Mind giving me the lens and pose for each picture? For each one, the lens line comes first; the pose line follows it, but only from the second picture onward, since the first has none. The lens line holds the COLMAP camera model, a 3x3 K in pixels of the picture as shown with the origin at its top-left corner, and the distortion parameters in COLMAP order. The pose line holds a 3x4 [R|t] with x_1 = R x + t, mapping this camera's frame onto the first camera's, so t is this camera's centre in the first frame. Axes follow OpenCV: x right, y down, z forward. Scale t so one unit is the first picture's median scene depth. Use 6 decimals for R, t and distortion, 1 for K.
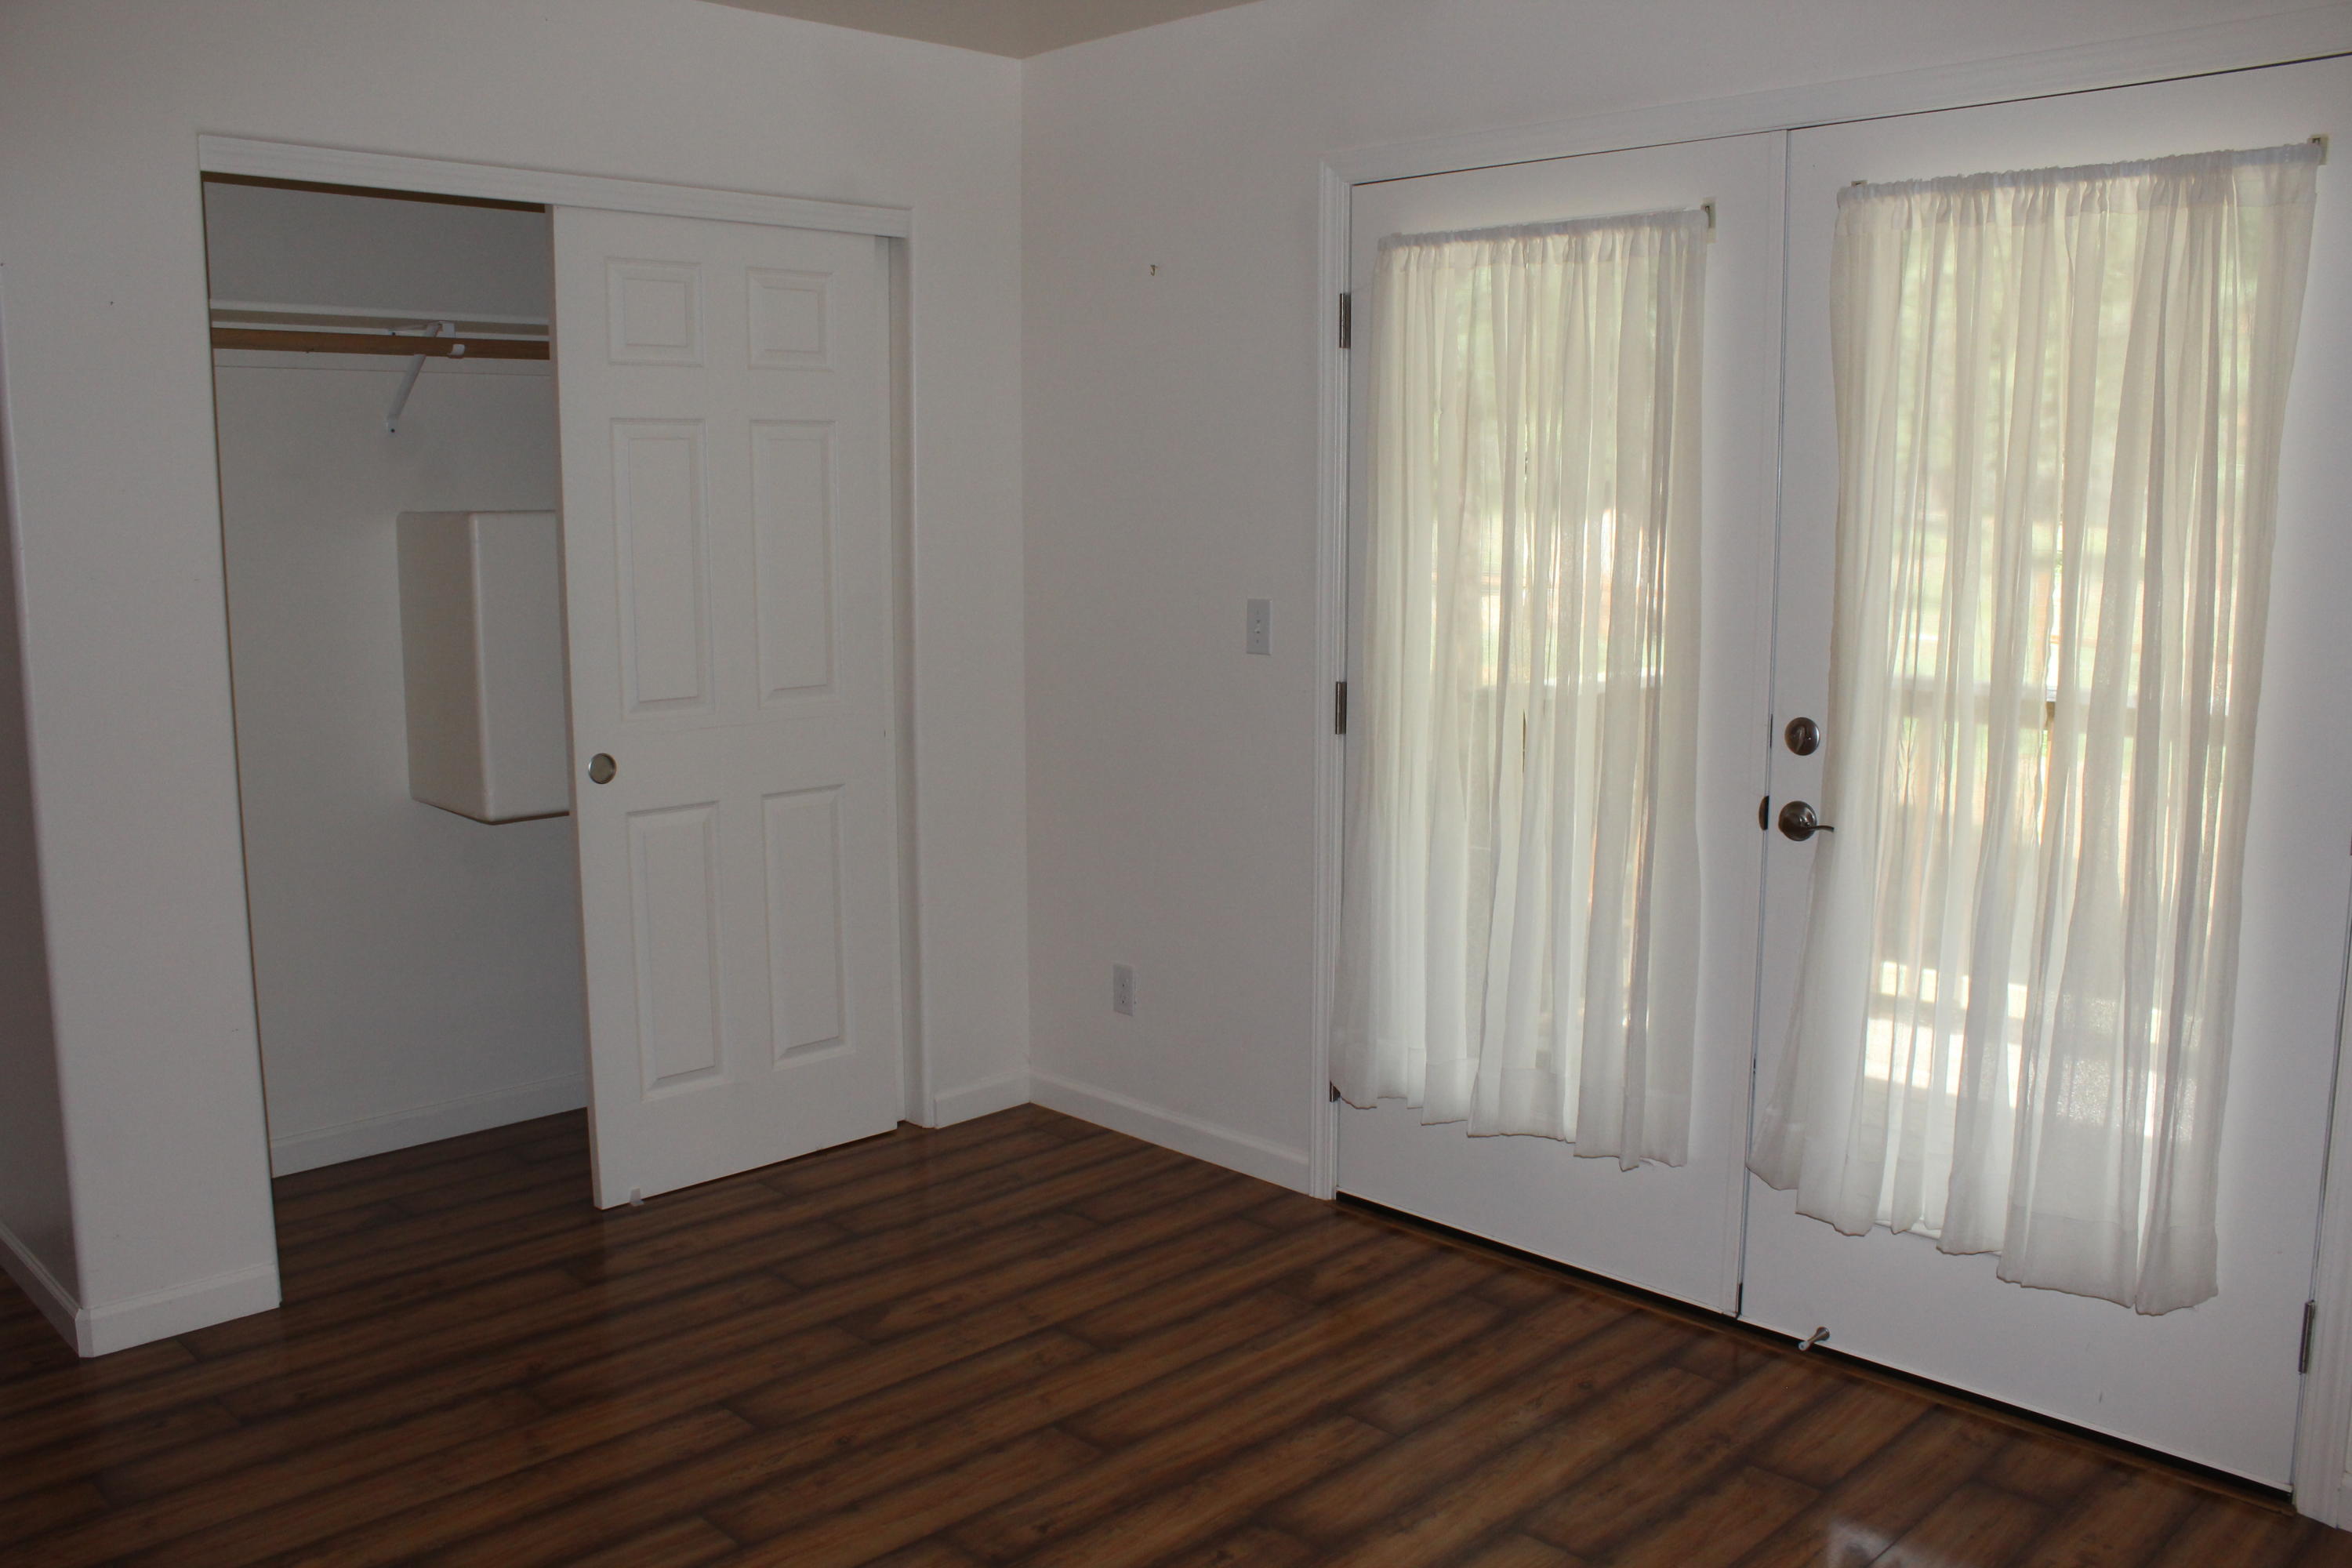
lens RADIAL K [[1969.2, 0, 1170.4], [0, 1969.2, 794.5], [0, 0, 1]] dist [-0.156355, 0.133086]
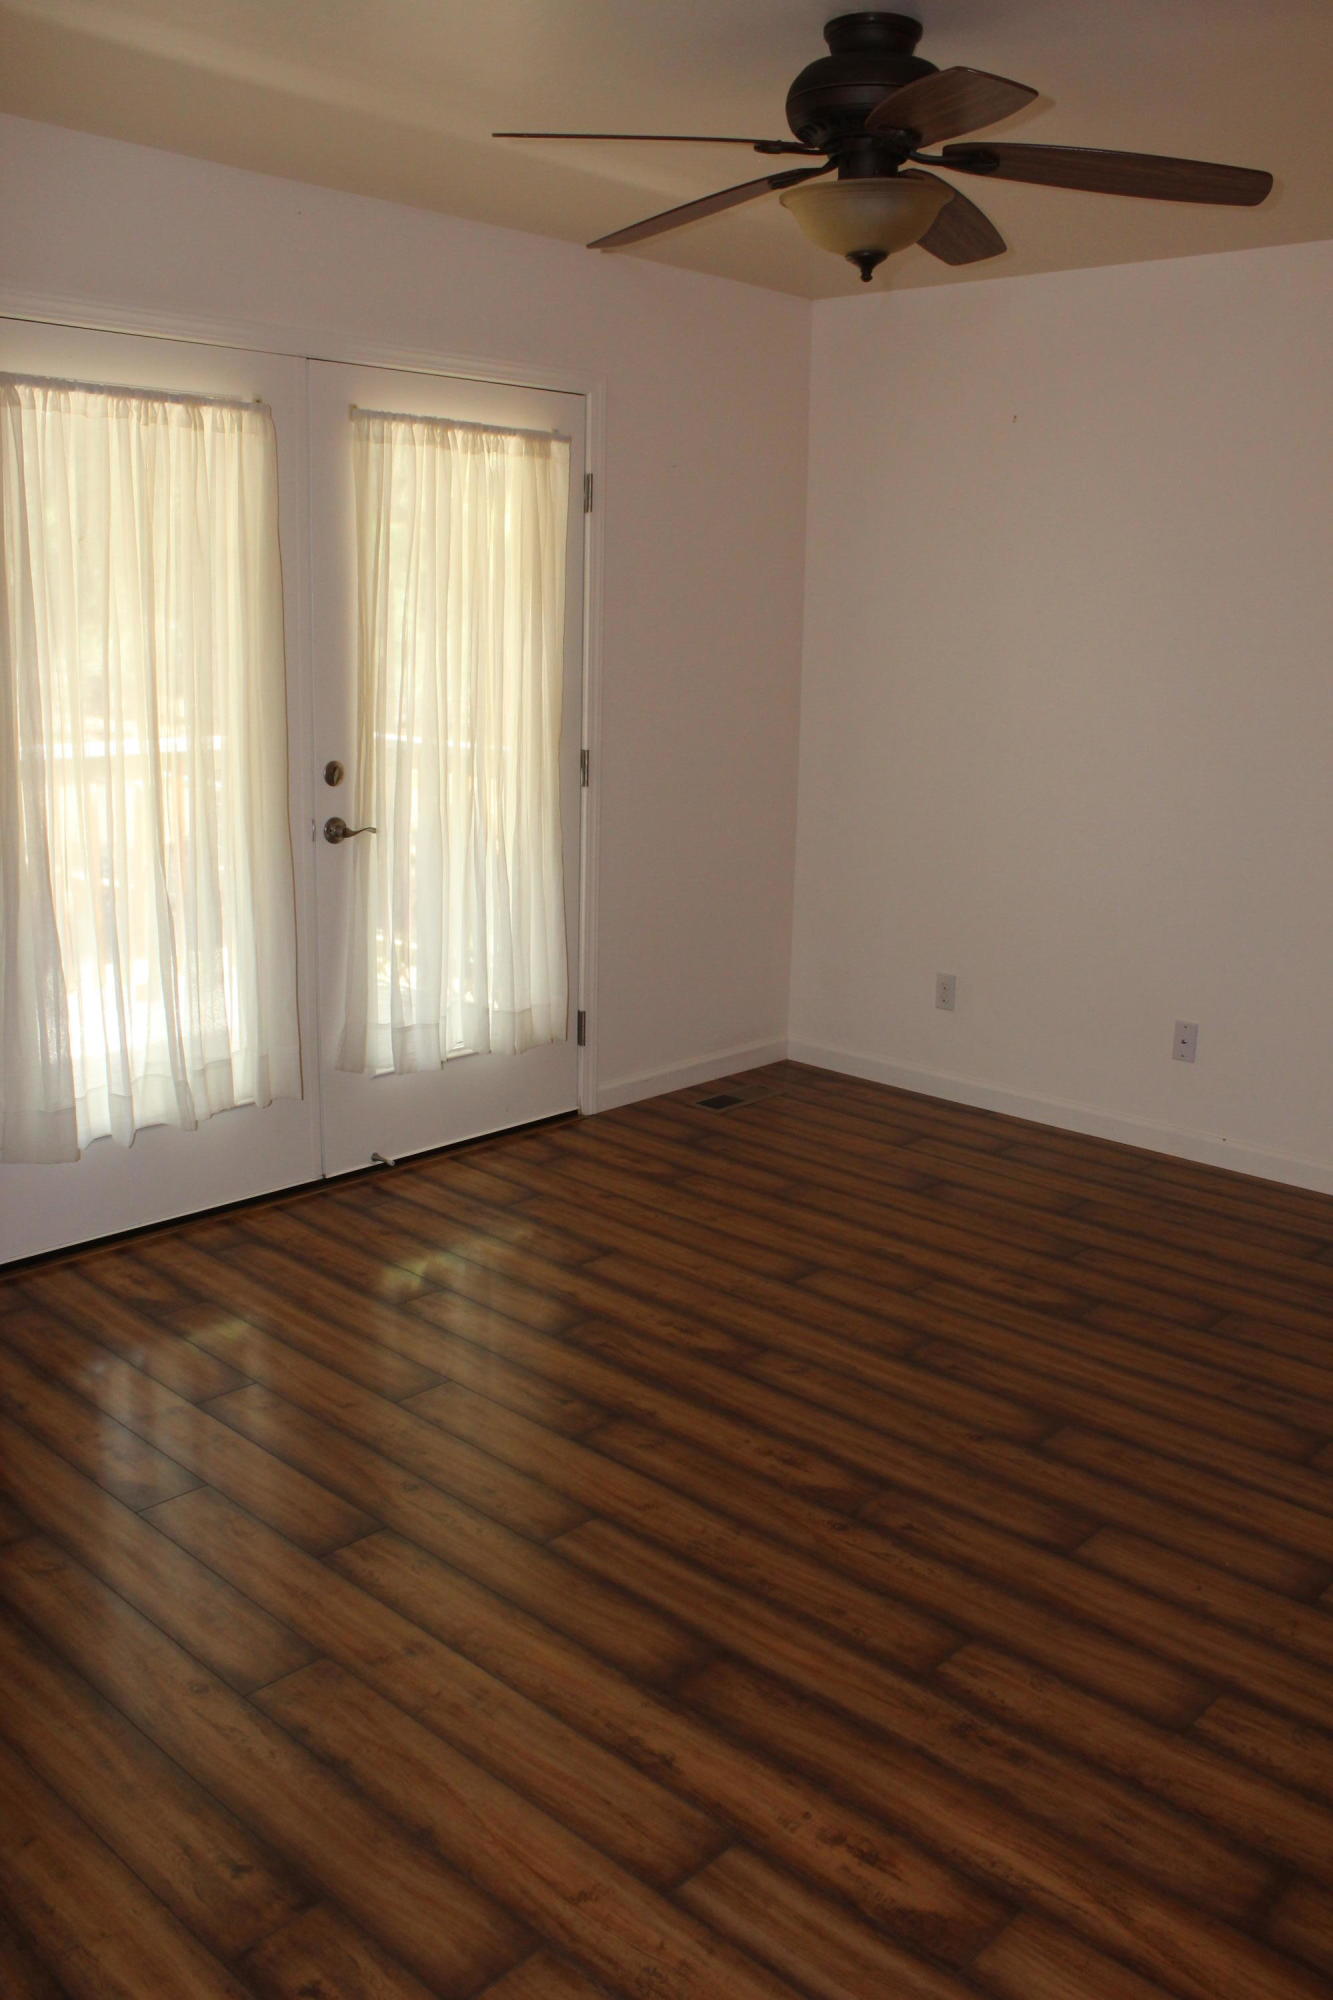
lens RADIAL K [[1674.5, 0, 666.5], [0, 1674.5, 1000.0], [0, 0, 1]] dist [-0.156355, 0.133086]
pose [[-0.040151, -0.228266, 0.972771, -0.942705], [0.129694, 0.964129, 0.231591, -0.121248], [-0.990741, 0.135461, -0.009106, 0.759958]]
